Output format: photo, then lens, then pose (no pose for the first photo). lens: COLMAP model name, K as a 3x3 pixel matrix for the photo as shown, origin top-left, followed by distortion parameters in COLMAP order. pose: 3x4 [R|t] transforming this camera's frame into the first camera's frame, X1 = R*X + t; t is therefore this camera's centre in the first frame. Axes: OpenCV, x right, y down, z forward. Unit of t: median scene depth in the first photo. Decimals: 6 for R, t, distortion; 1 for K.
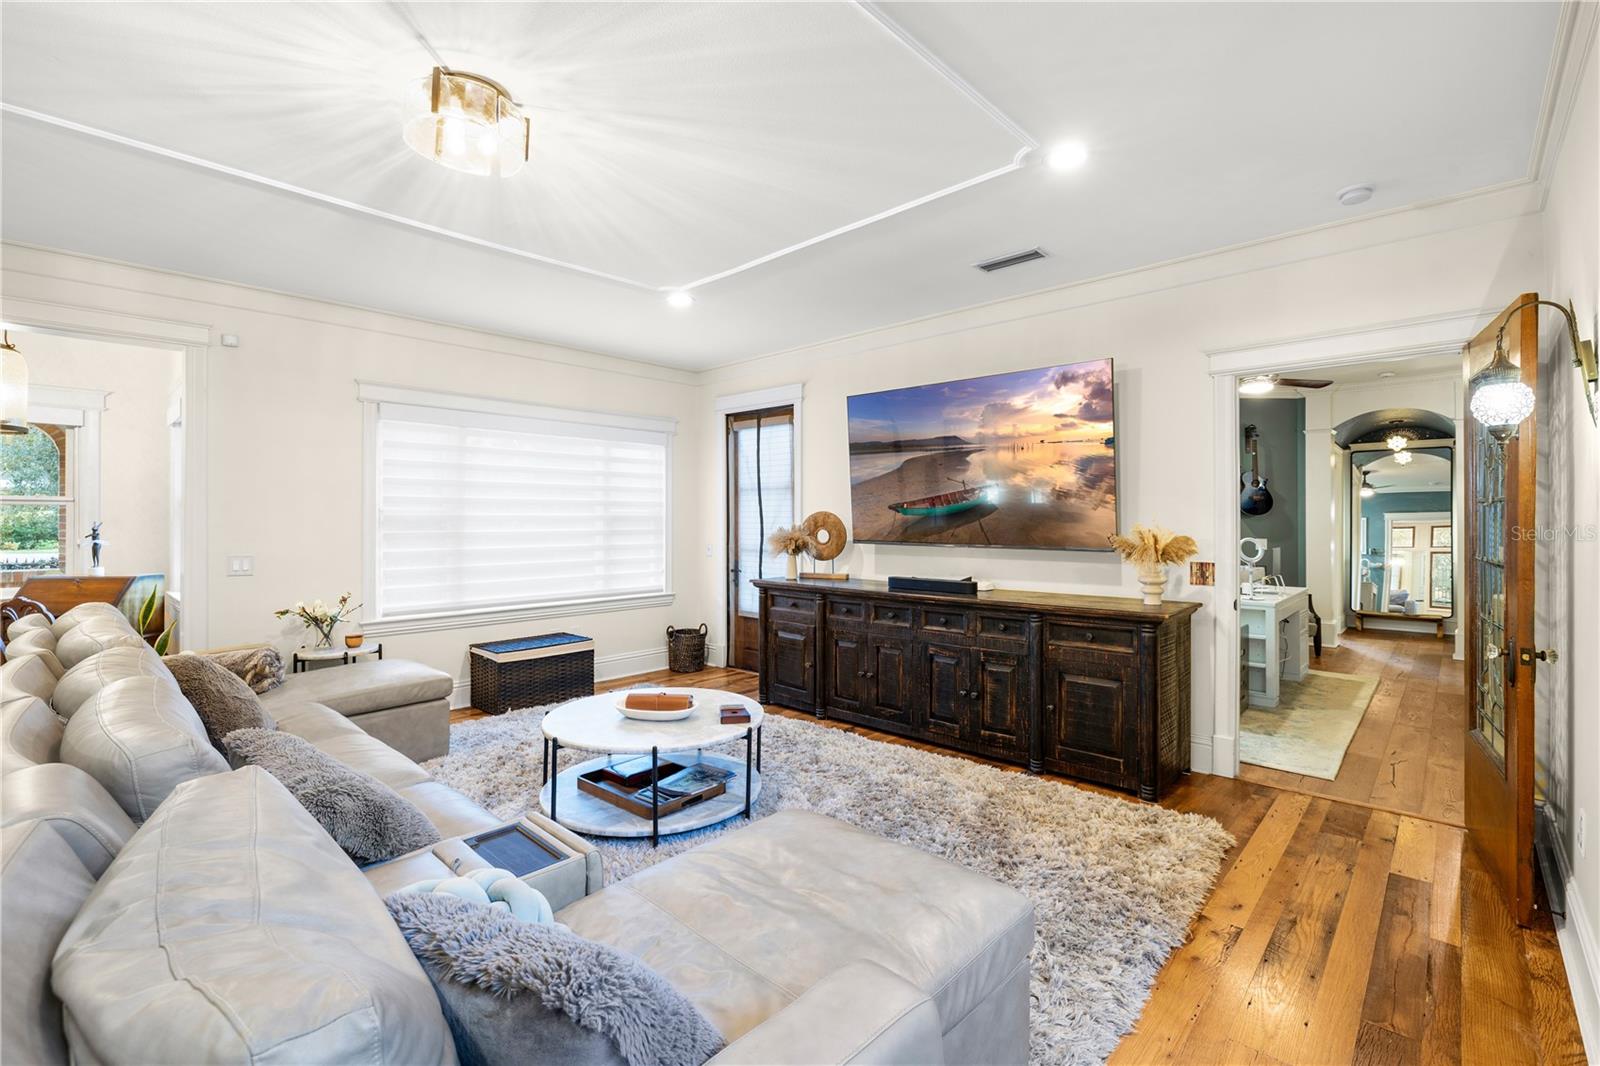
lens RADIAL K [[708.4, 0, 804.0], [0, 708.4, 526.5], [0, 0, 1]] dist [-0.012421, -0.000158]
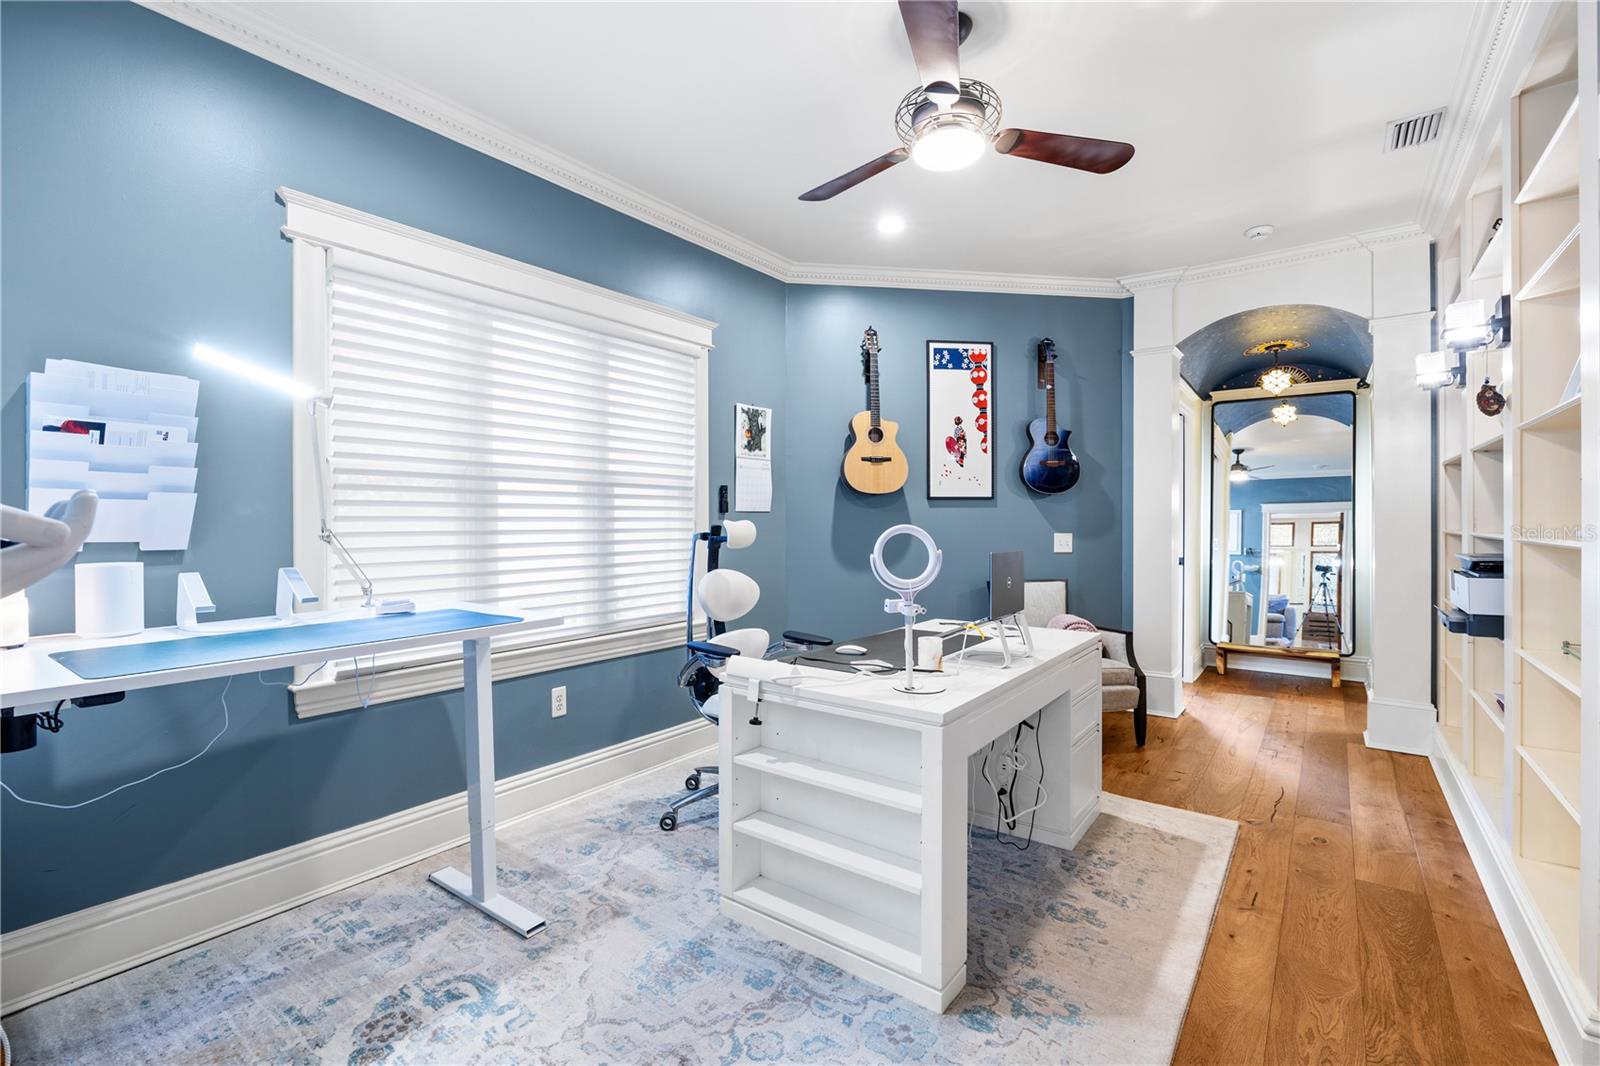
lens RADIAL K [[708.4, 0, 800.3], [0, 708.4, 529.0], [0, 0, 1]] dist [-0.012421, -0.000158]
pose [[0.994254, 0.002027, 0.107023, 0.318640], [-0.002675, 0.999979, 0.005905, 0.009882], [-0.107009, -0.006157, 0.994239, 0.376764]]
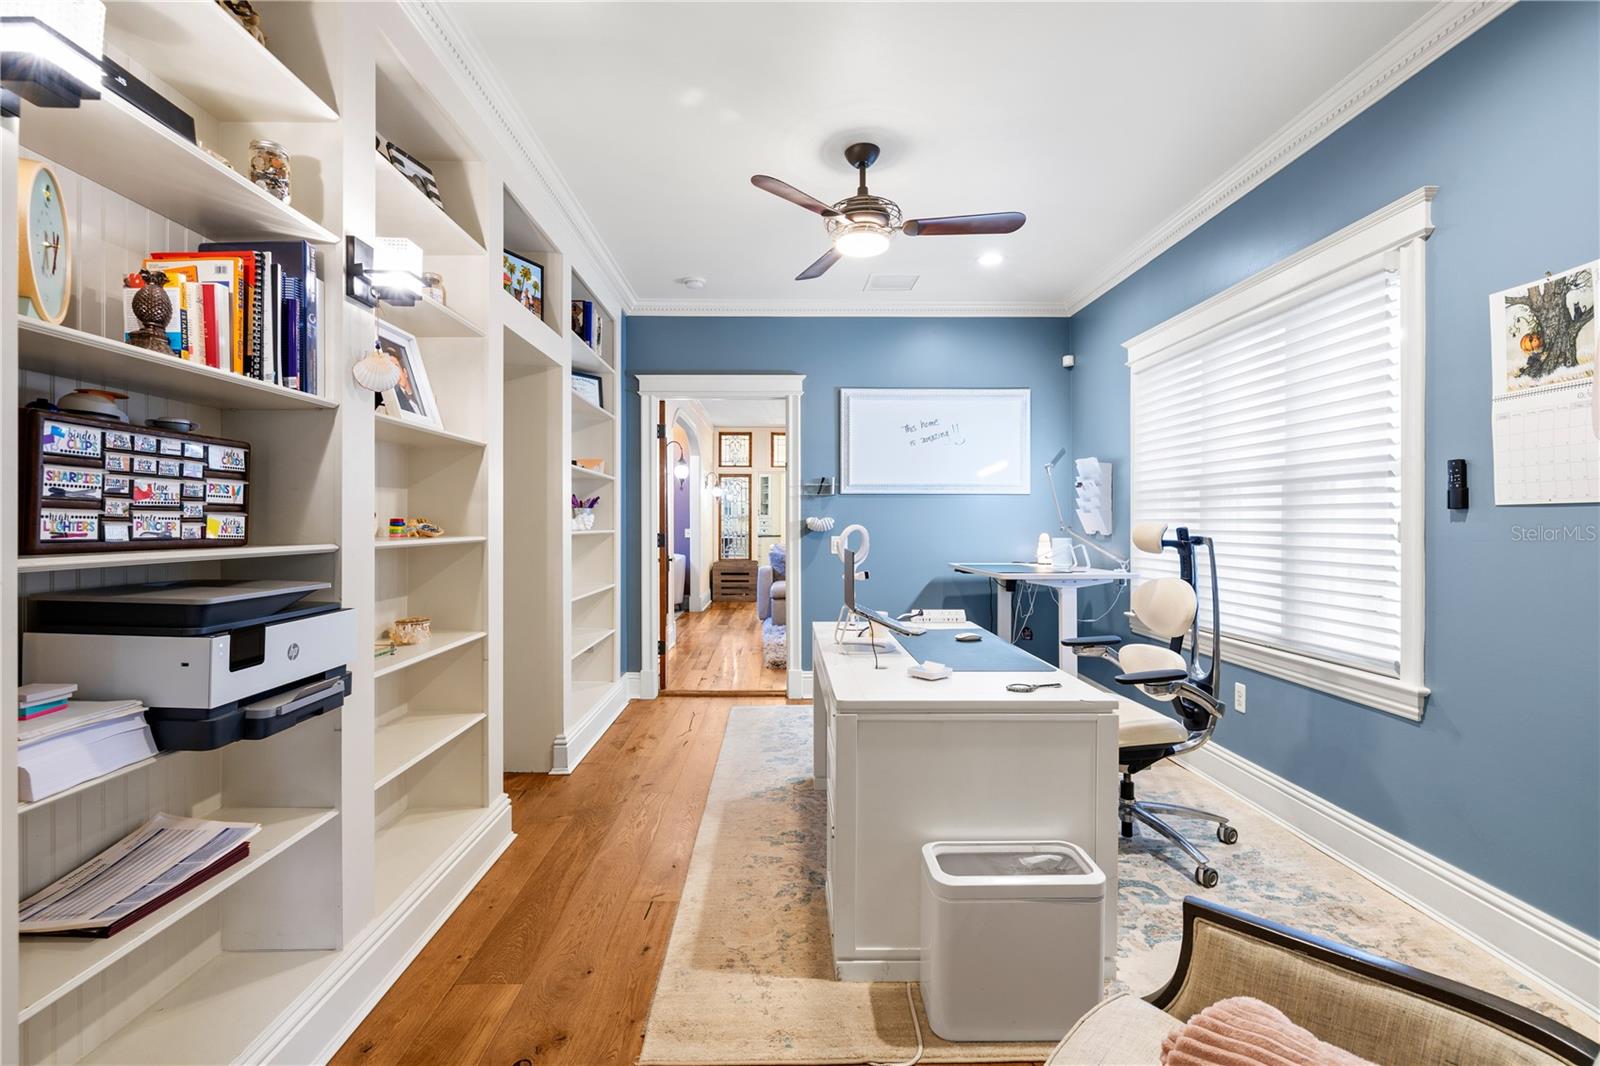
lens RADIAL K [[708.4, 0, 795.9], [0, 708.4, 524.7], [0, 0, 1]] dist [-0.012421, -0.000158]
pose [[-0.718043, 0.005877, -0.695974, 0.642072], [0.001559, 0.999975, 0.006836, 0.006173], [0.695997, 0.003823, -0.718035, 0.822401]]
